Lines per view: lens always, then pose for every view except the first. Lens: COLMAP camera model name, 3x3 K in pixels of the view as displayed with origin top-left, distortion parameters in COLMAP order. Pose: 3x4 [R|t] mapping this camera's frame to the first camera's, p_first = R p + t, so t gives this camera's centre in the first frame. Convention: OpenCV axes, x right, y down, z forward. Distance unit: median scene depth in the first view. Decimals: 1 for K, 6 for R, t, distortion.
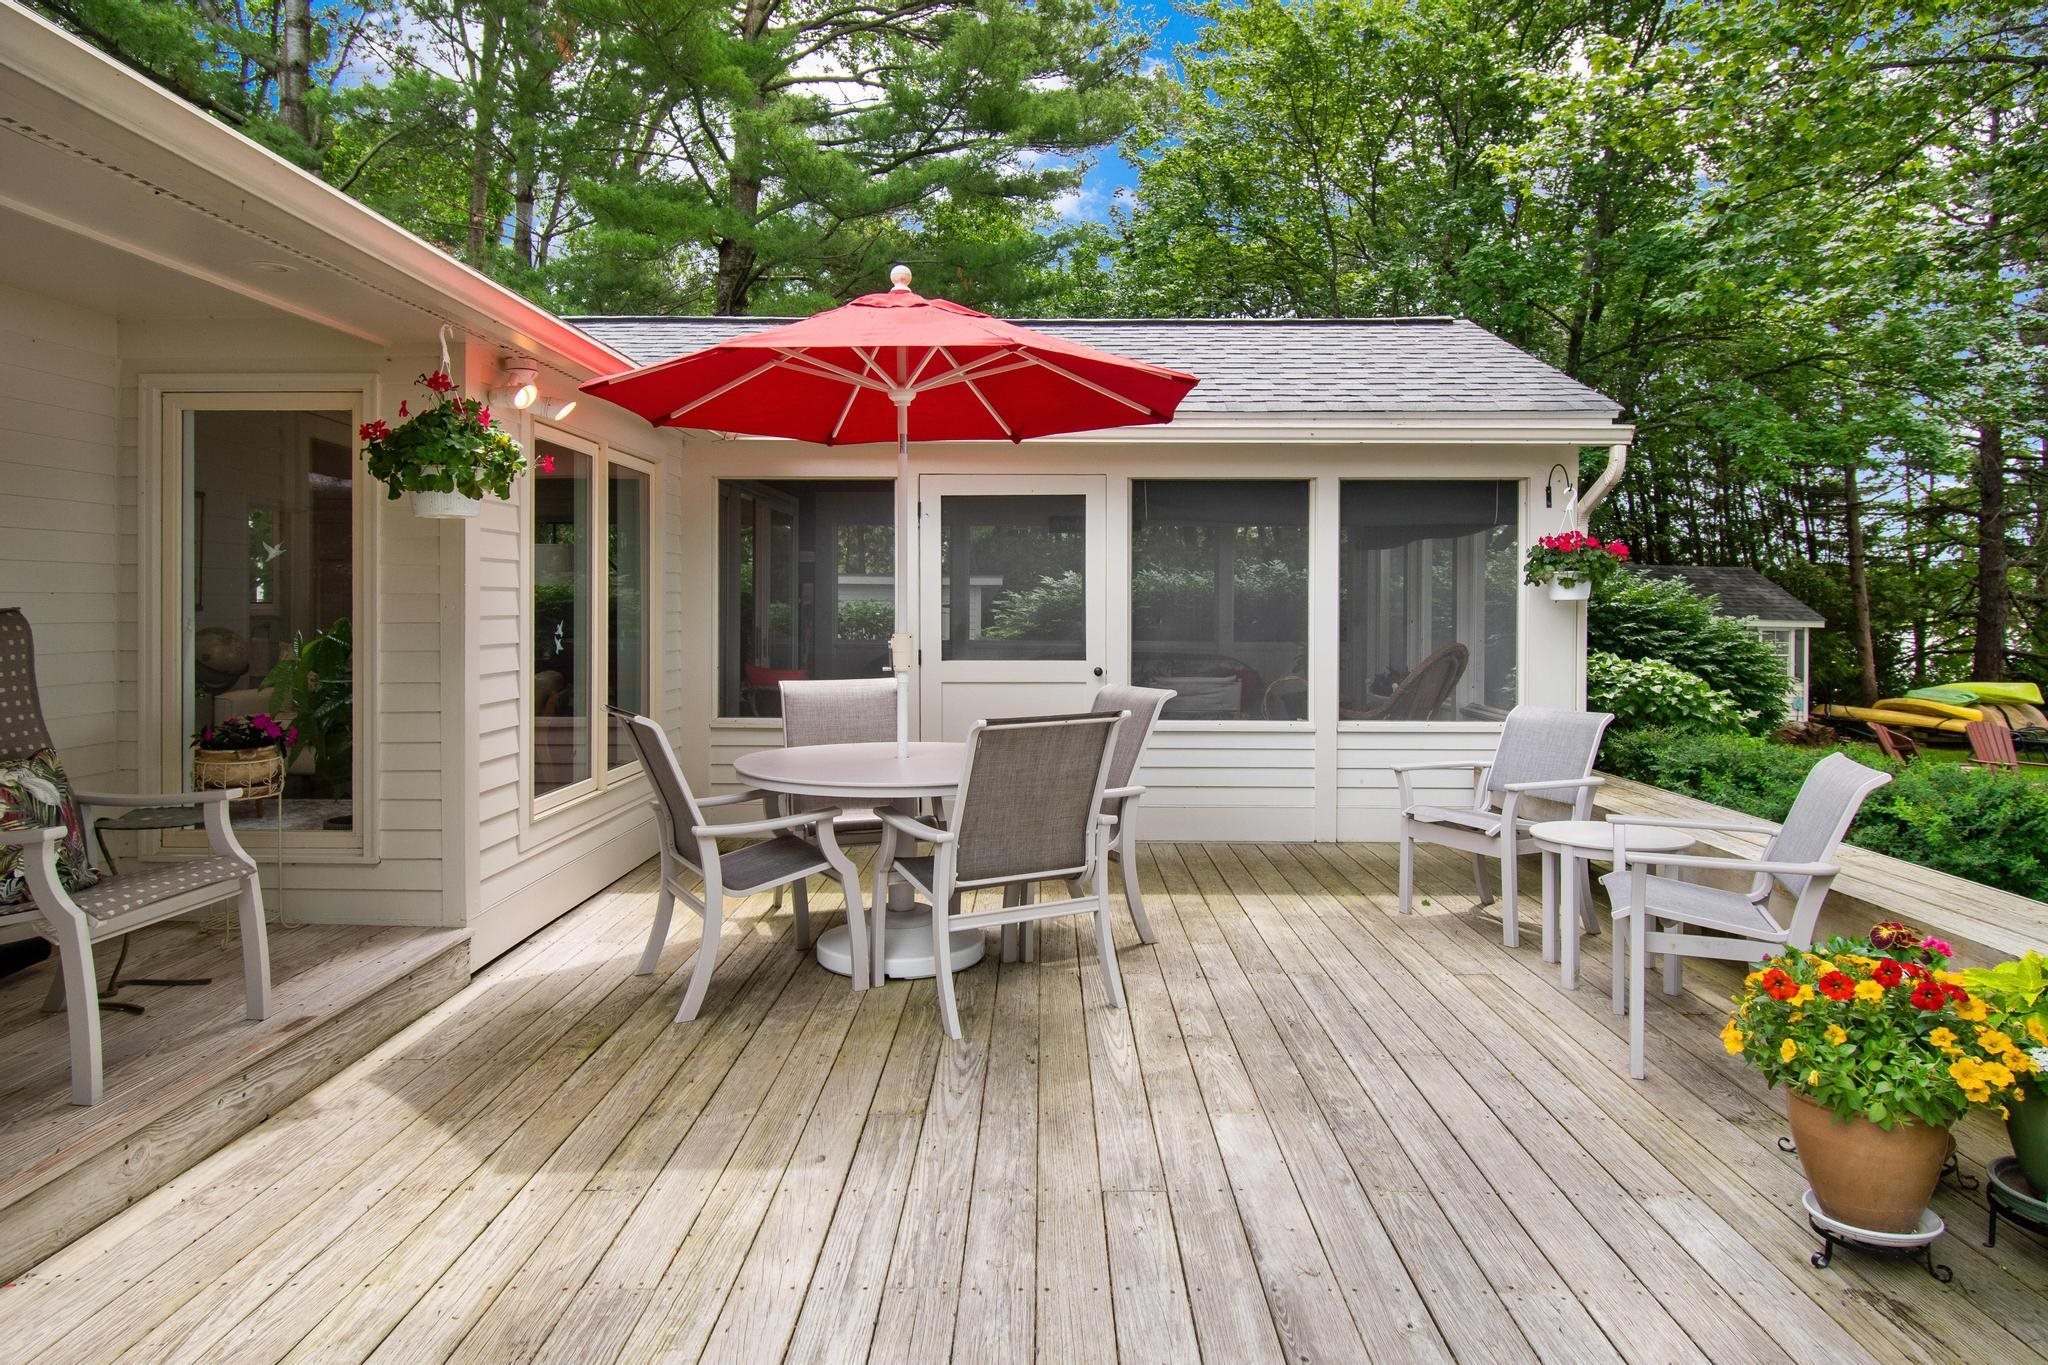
lens RADIAL K [[1252.1, 0, 1020.1], [0, 1252.1, 608.6], [0, 0, 1]] dist [0.006615, -0.023273]
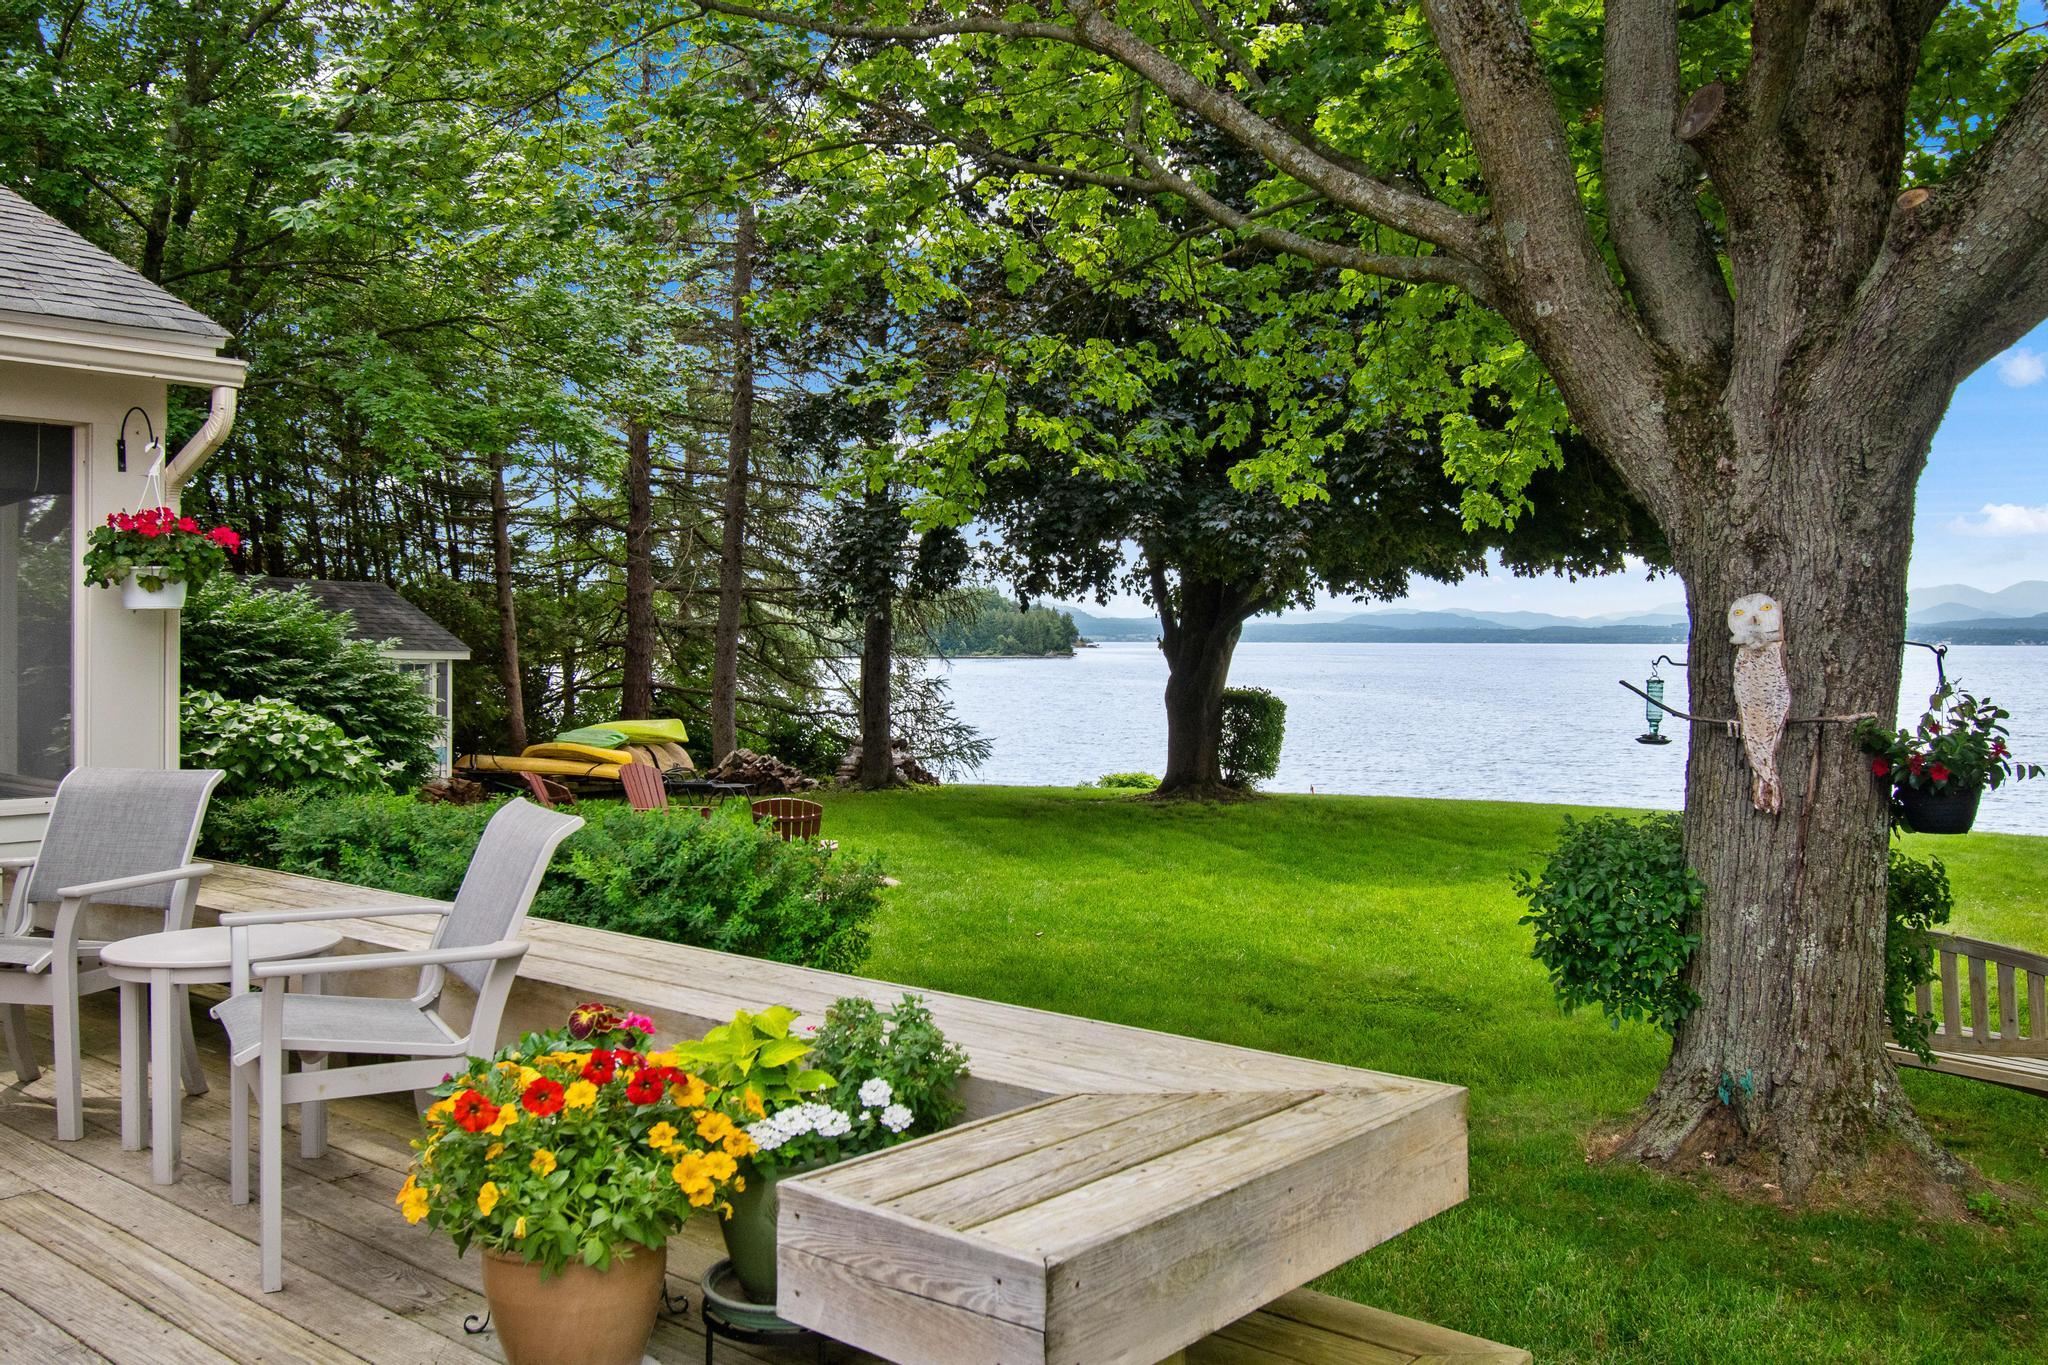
lens RADIAL K [[1731.4, 0, 1027.3], [0, 1731.4, 654.1], [0, 0, 1]] dist [0.008421, -0.025436]
pose [[0.632178, -0.006933, 0.774792, 0.011366], [0.001196, 0.999968, 0.007973, 0.009978], [-0.774822, -0.004113, 0.632166, 0.042161]]
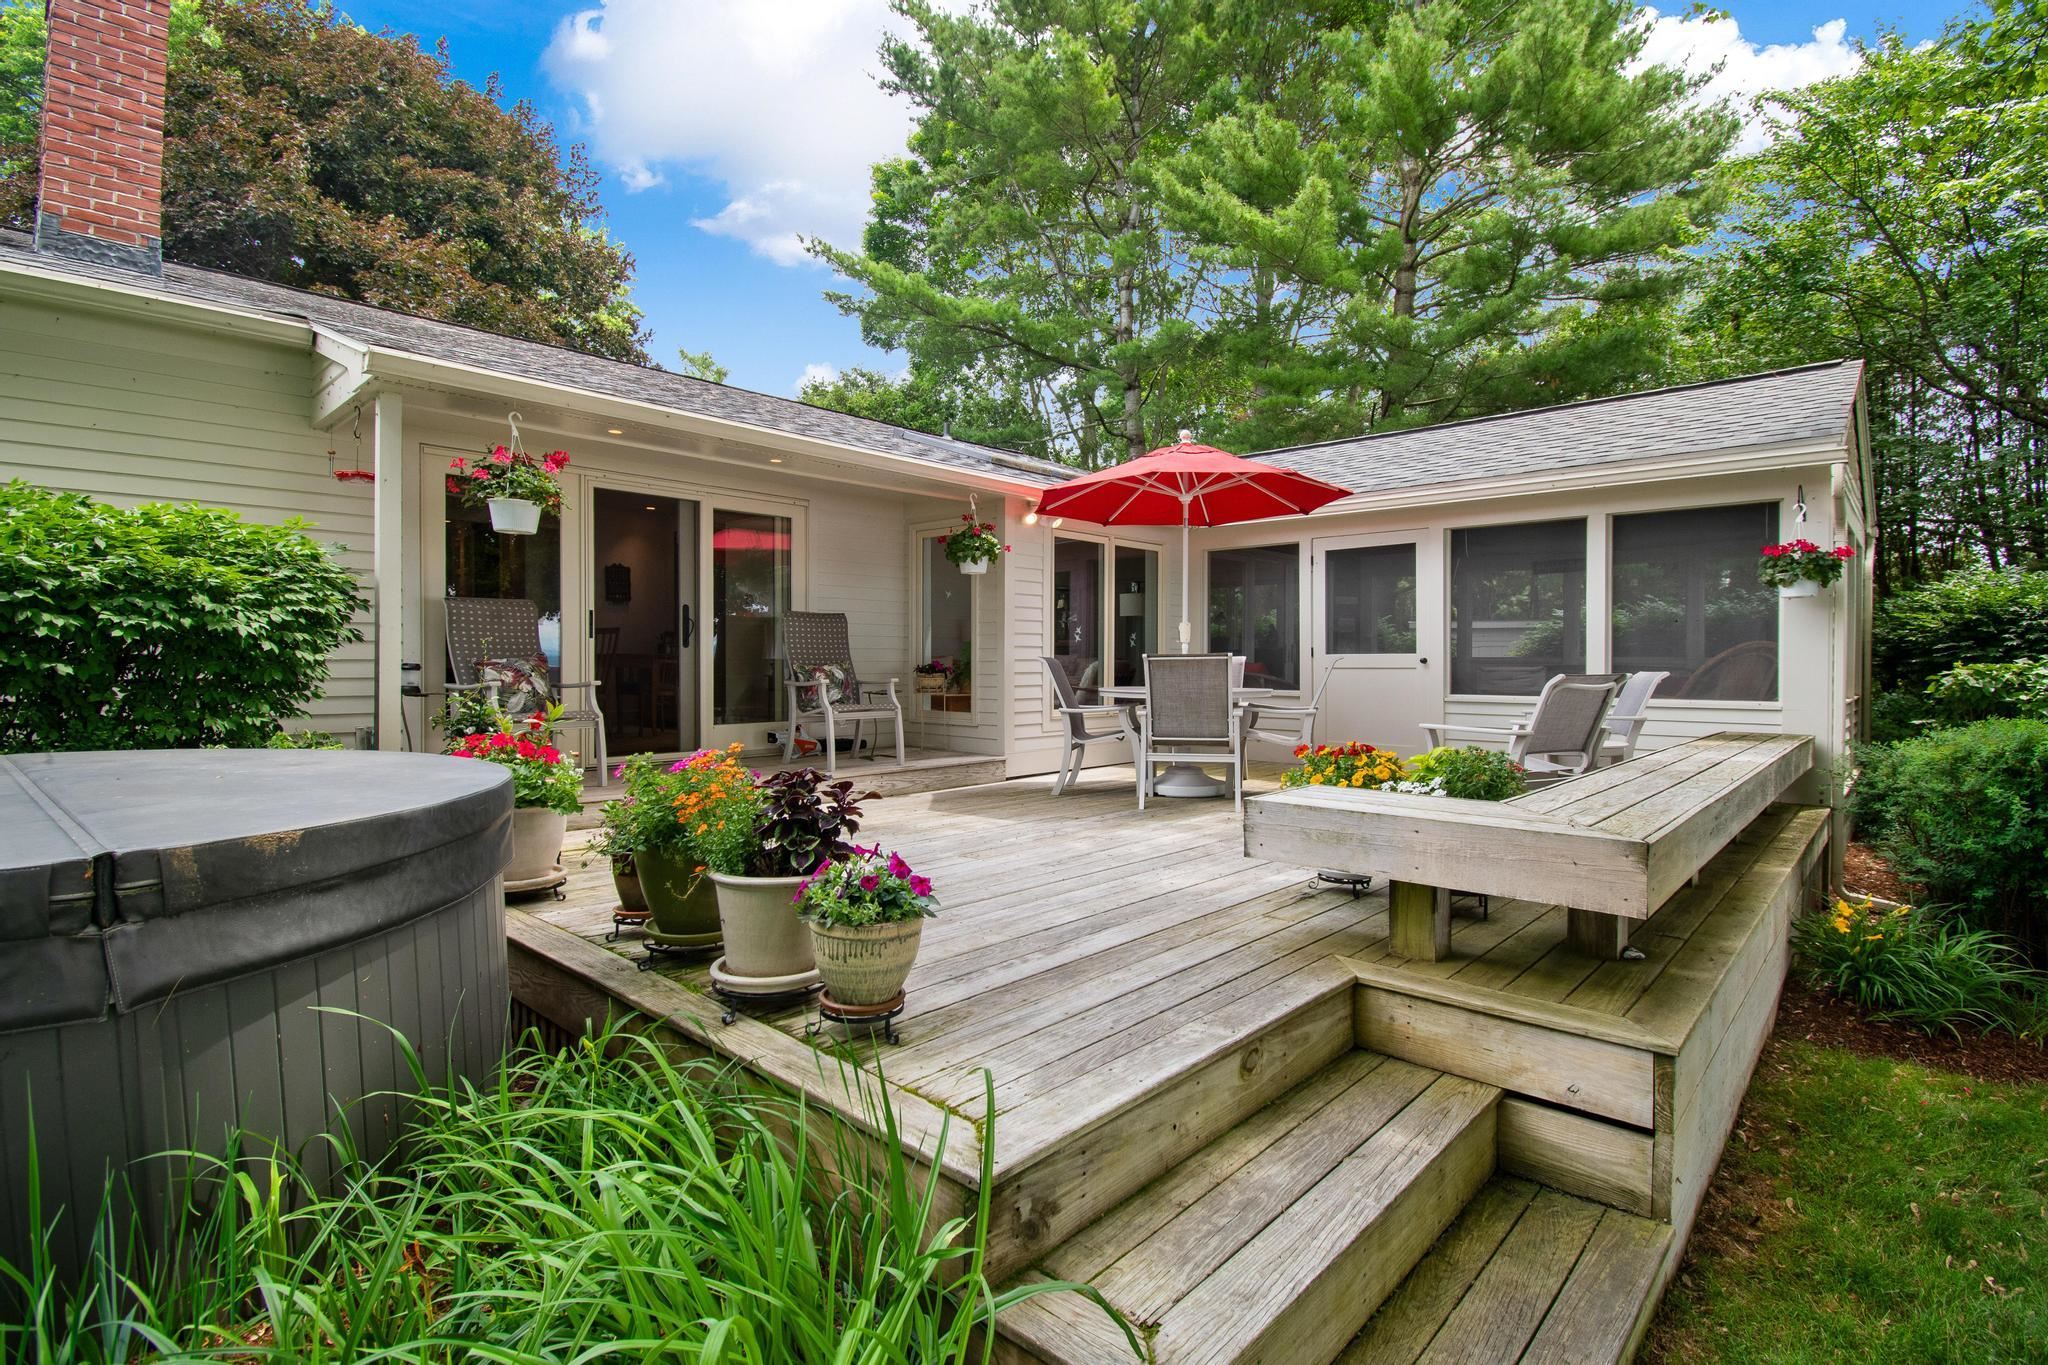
lens RADIAL K [[962.3, 0, 1024.0], [0, 962.3, 682.5], [0, 0, 1]] dist [0.000884, -0.019485]
pose [[0.743192, 0.013575, -0.668940, 0.474784], [-0.003424, 0.999858, 0.016486, 0.059176], [0.669069, -0.009962, 0.743133, -0.171177]]
